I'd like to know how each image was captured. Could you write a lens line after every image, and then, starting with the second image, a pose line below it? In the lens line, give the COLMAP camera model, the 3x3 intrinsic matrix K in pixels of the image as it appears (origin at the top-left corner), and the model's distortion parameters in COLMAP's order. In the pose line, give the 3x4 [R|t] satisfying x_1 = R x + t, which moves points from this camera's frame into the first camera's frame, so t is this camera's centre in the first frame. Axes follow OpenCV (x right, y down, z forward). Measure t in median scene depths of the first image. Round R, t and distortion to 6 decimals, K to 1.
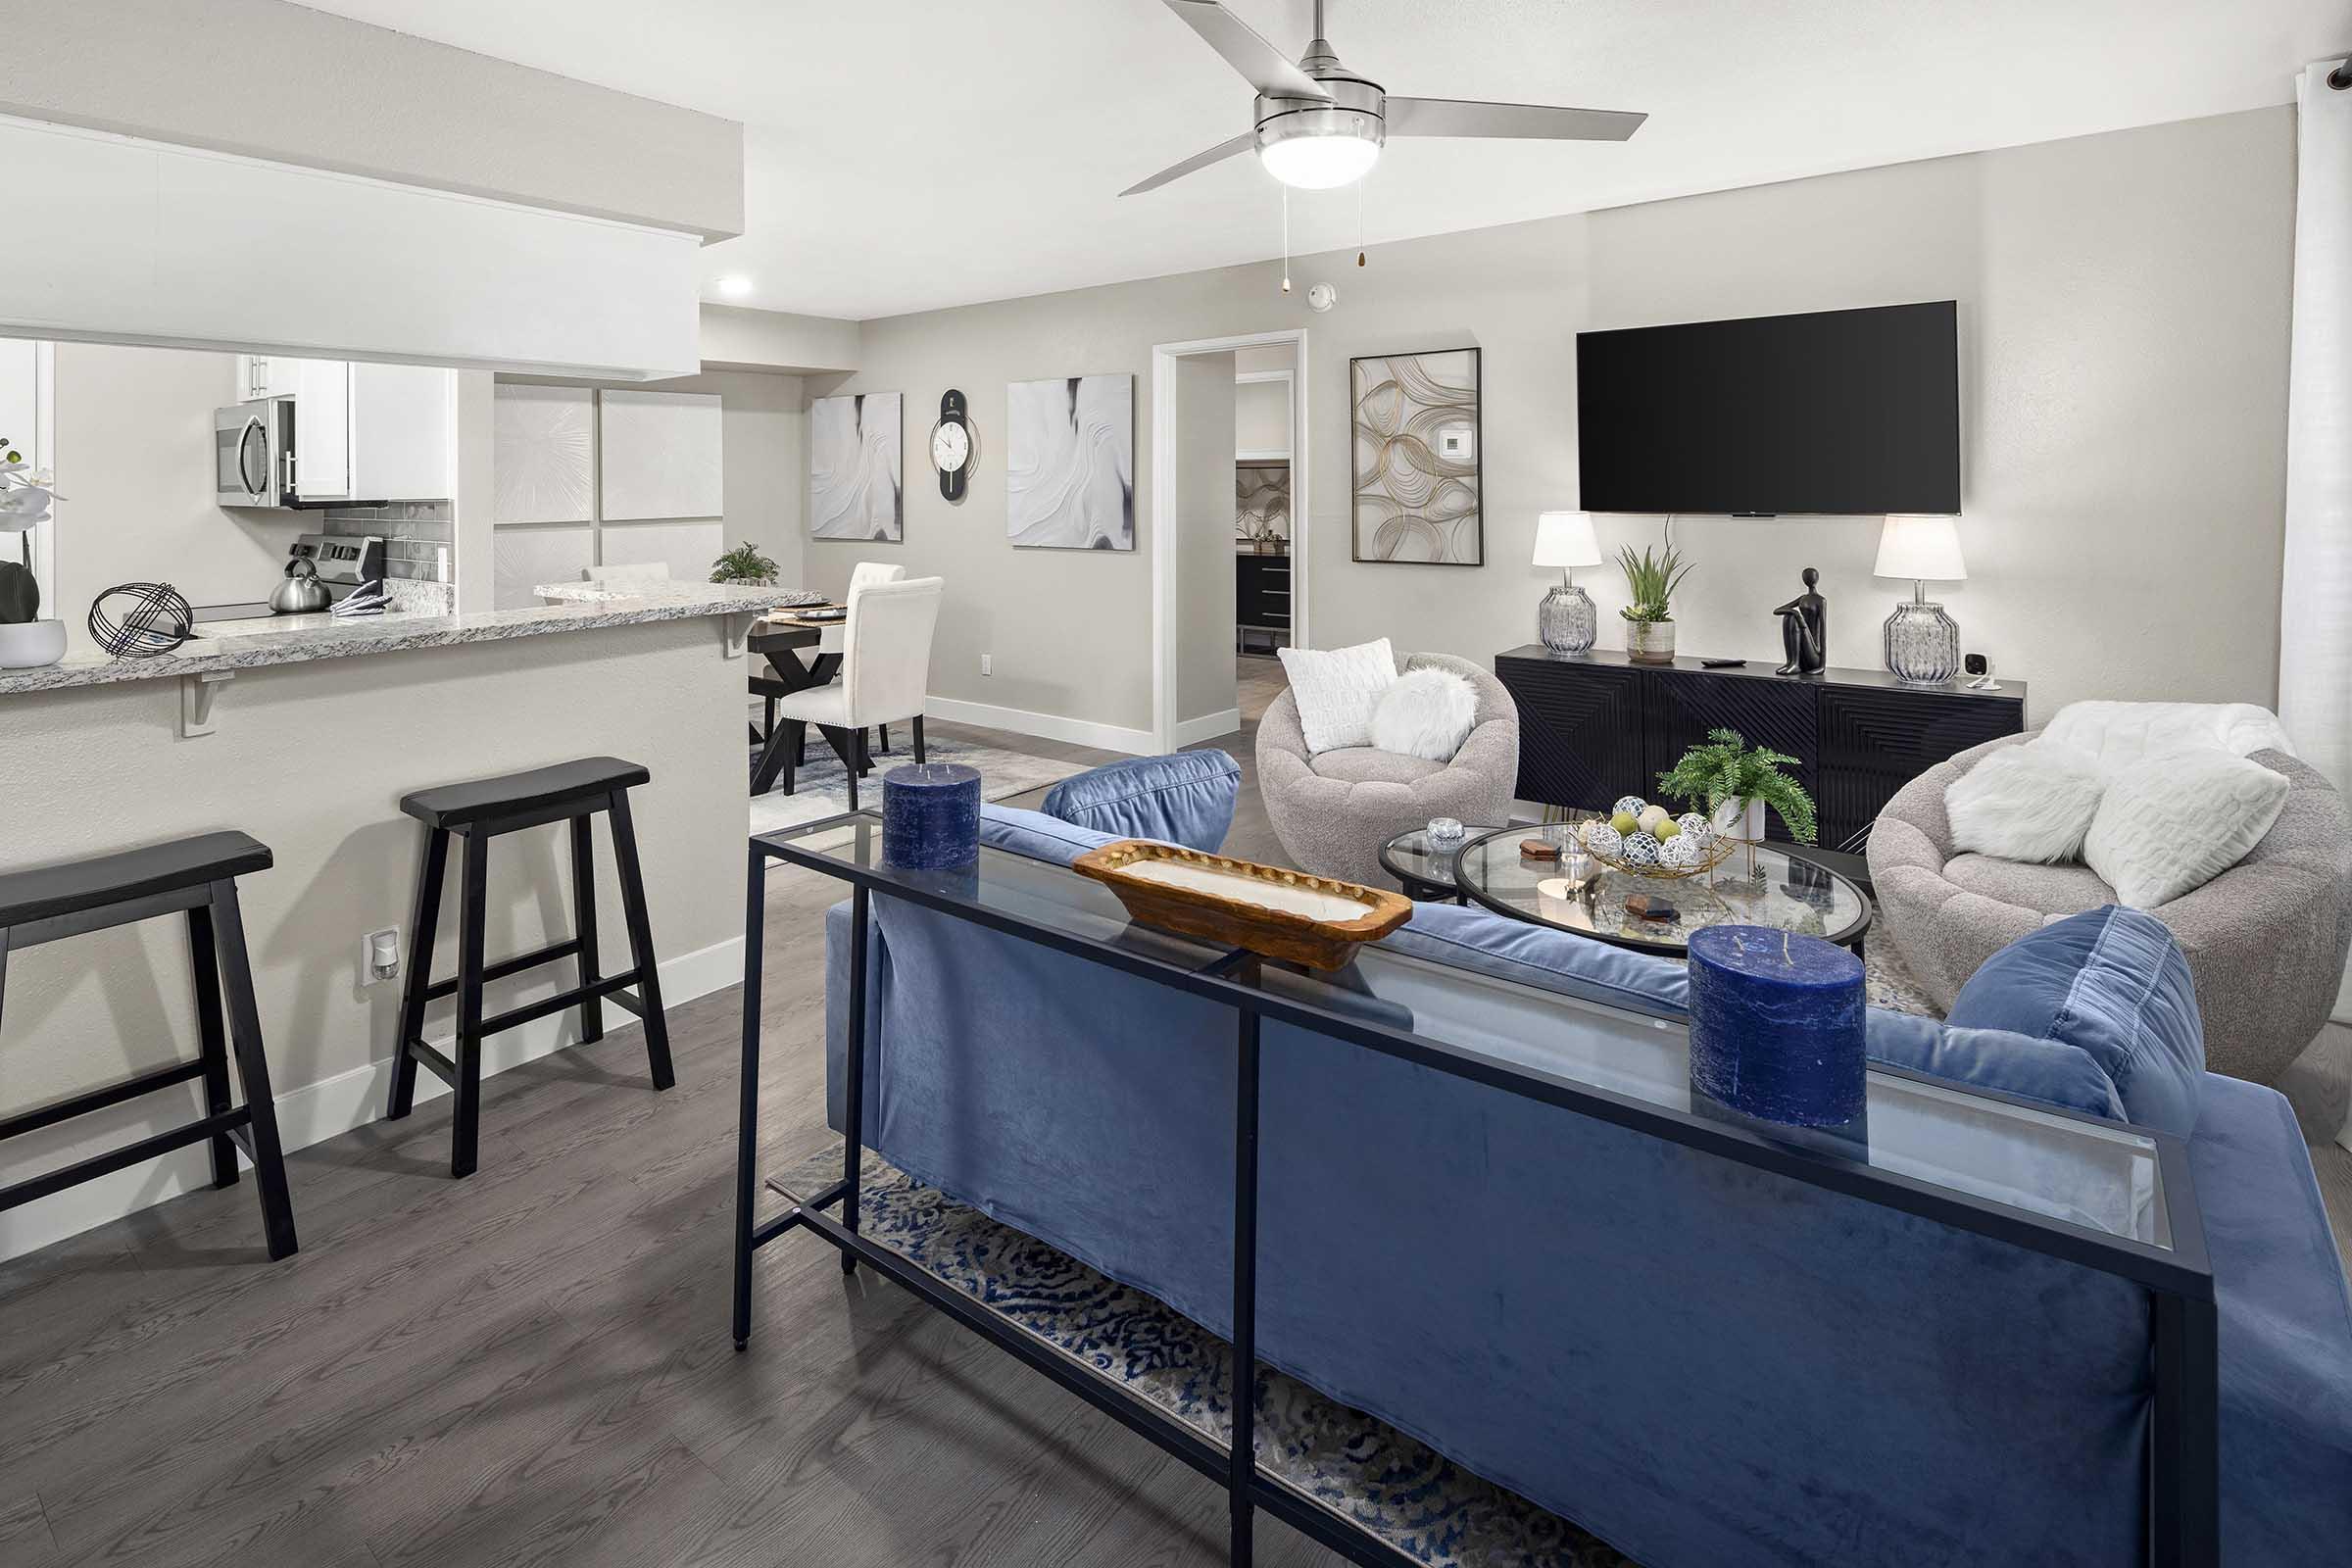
lens RADIAL K [[1184.1, 0, 1192.7], [0, 1184.1, 788.6], [0, 0, 1]] dist [0.001654, 0.000643]
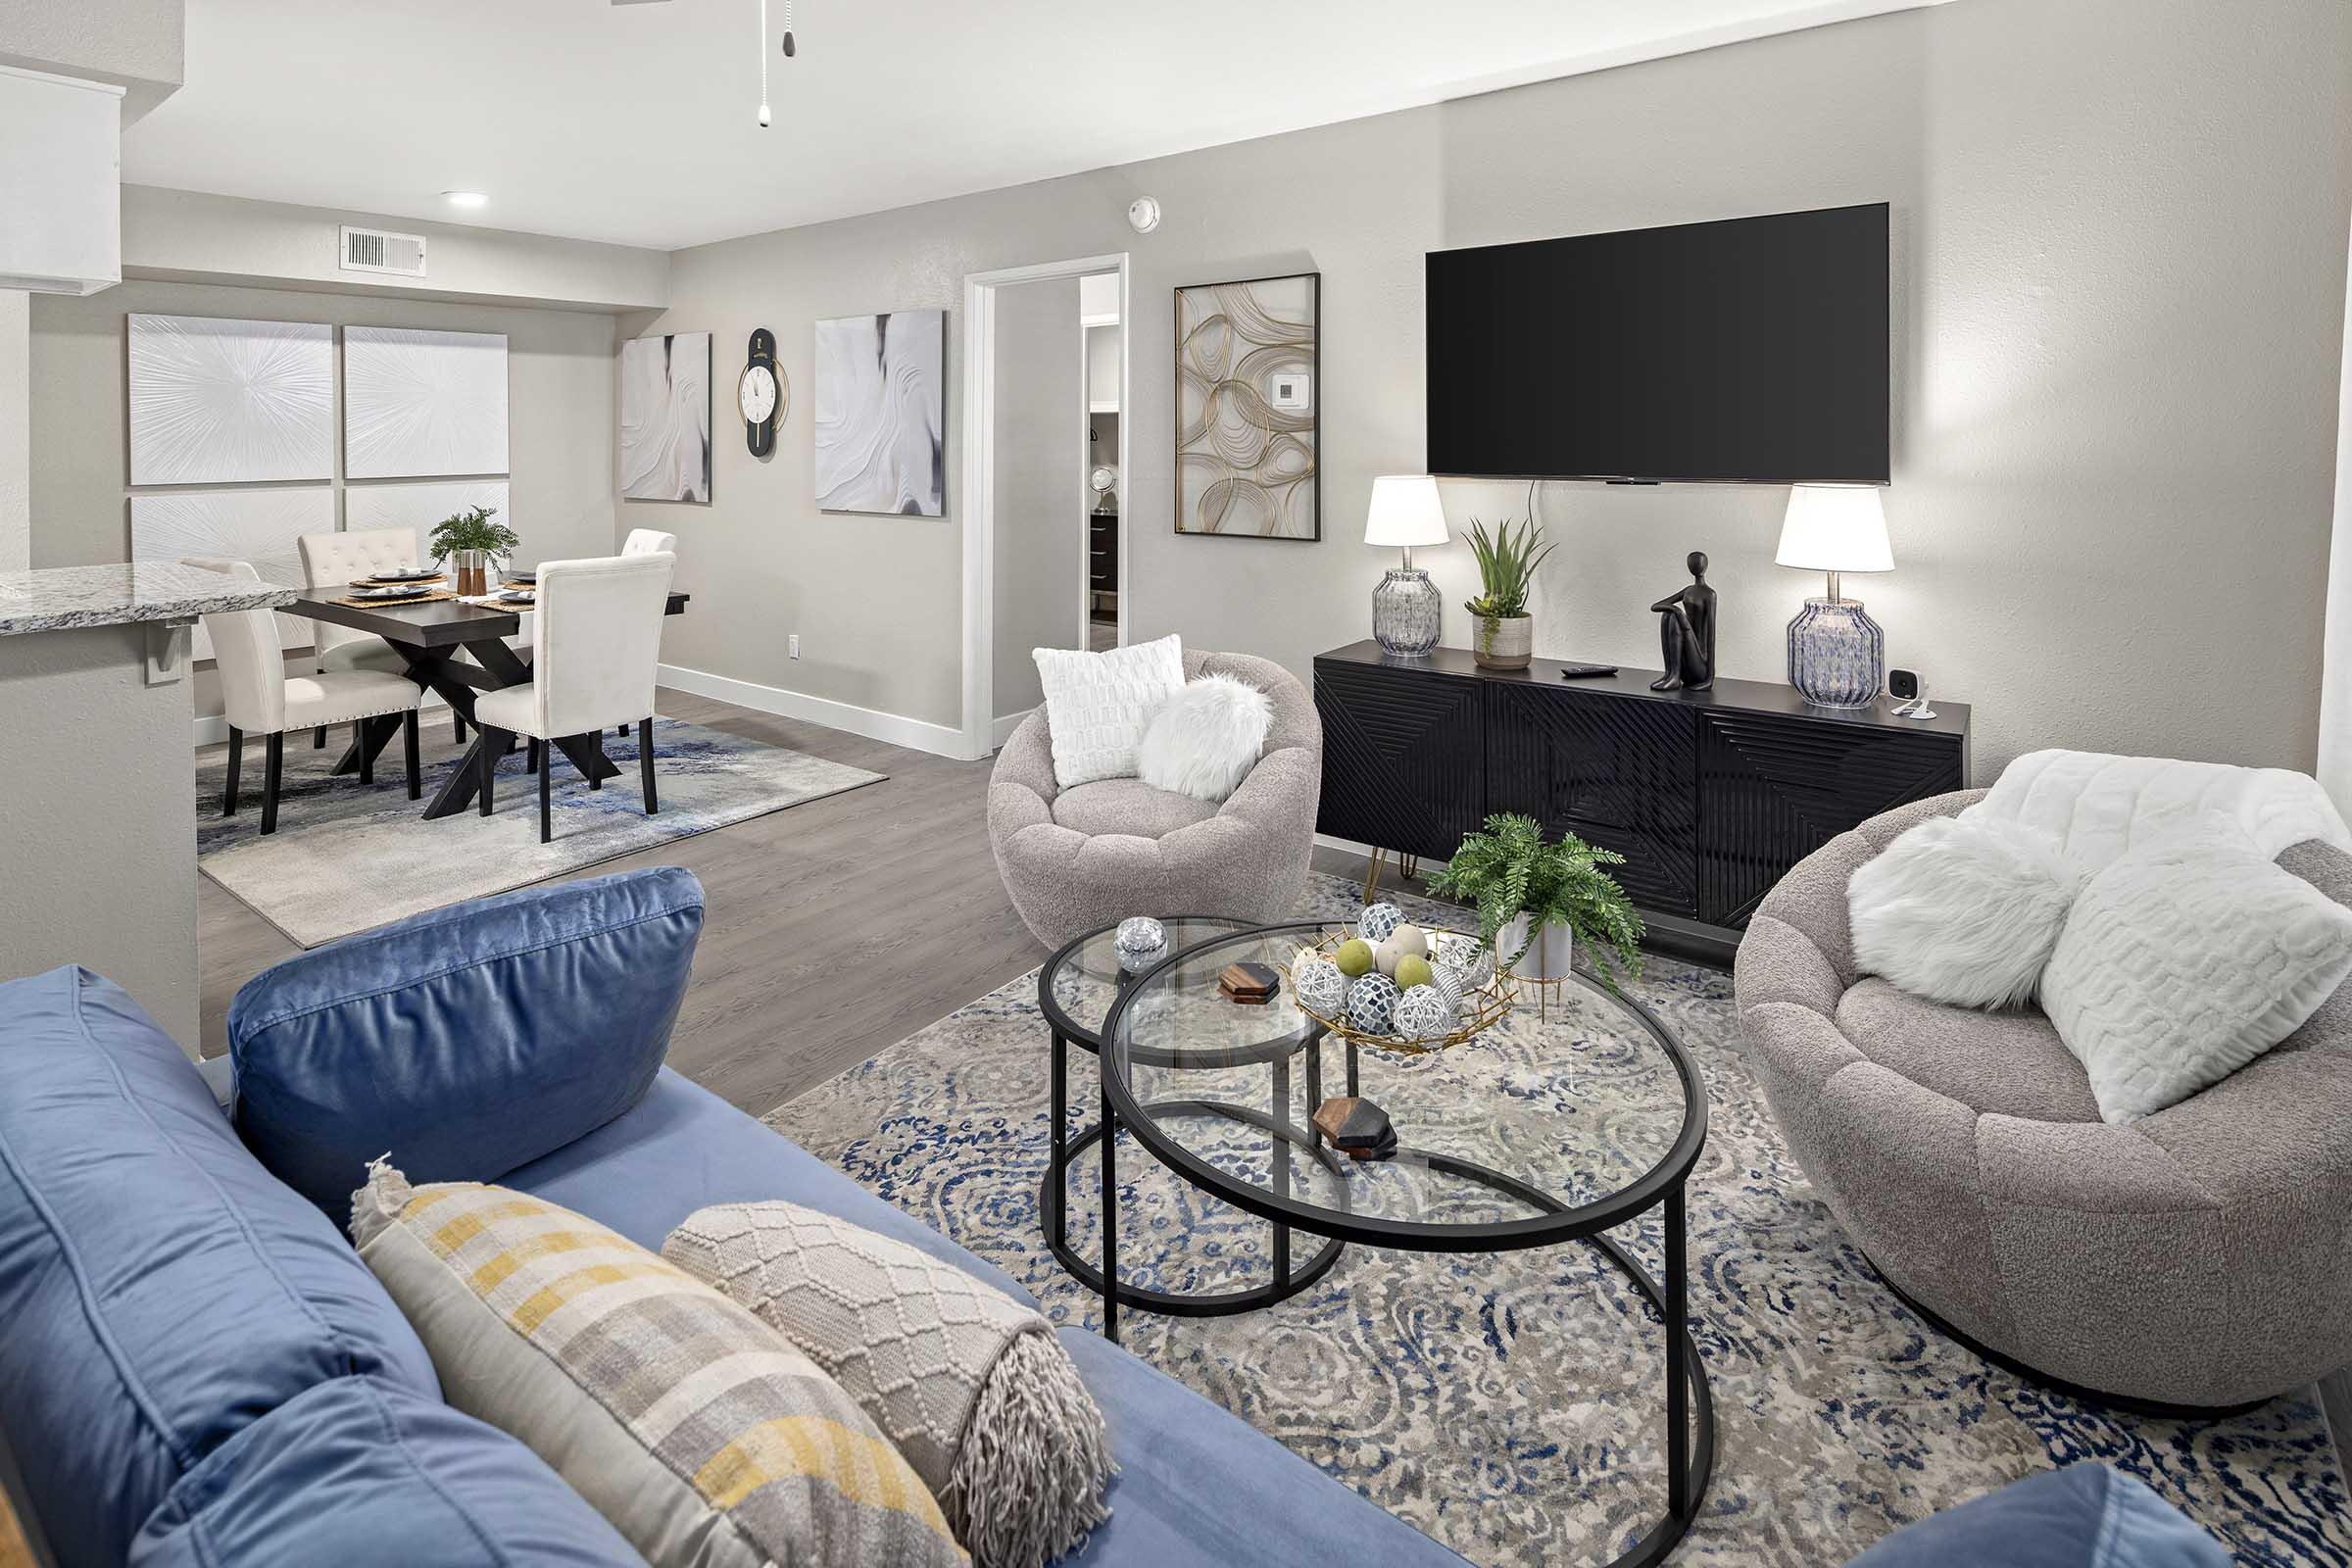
lens RADIAL K [[1184.1, 0, 1159.8], [0, 1184.1, 776.9], [0, 0, 1]] dist [0.001654, 0.000643]
pose [[0.999982, 0.001962, 0.005679, 0.156707], [-0.002116, 0.999627, 0.027245, -0.056232], [-0.005623, -0.027256, 0.999613, 0.210600]]
